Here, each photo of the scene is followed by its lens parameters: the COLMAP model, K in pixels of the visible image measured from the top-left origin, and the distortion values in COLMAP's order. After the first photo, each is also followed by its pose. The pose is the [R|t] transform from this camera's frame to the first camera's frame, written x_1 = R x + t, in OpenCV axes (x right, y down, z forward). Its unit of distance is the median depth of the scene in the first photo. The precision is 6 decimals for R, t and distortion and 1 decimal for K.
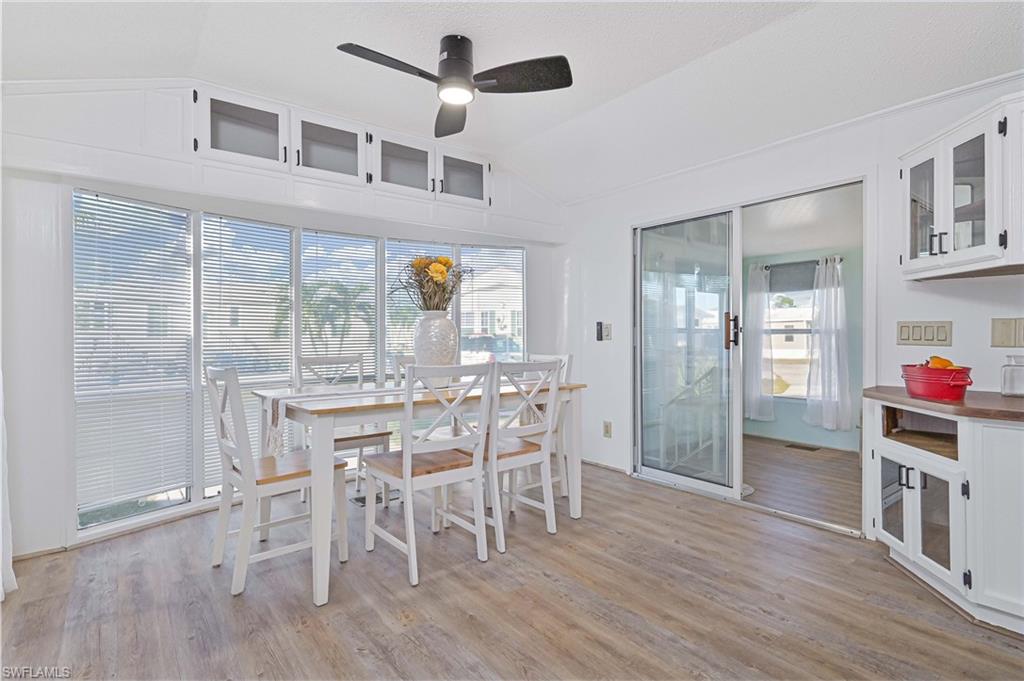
lens RADIAL K [[498.1, 0, 512.0], [0, 498.1, 340.5], [0, 0, 1]] dist [-0.000089, -0.000001]
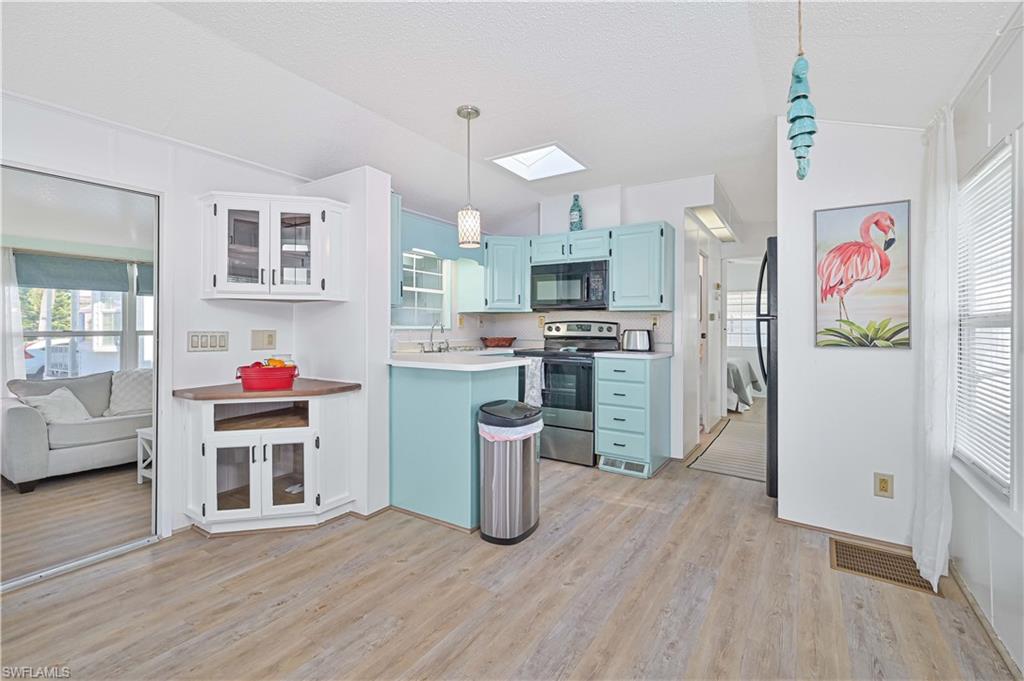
lens RADIAL K [[446.9, 0, 513.0], [0, 446.9, 330.4], [0, 0, 1]] dist [0.000806, 0.000041]
pose [[-0.321733, 0.002958, 0.946826, -0.550545], [0.016620, 0.999859, 0.002524, -0.039099], [-0.946685, 0.016548, -0.321737, 0.797361]]
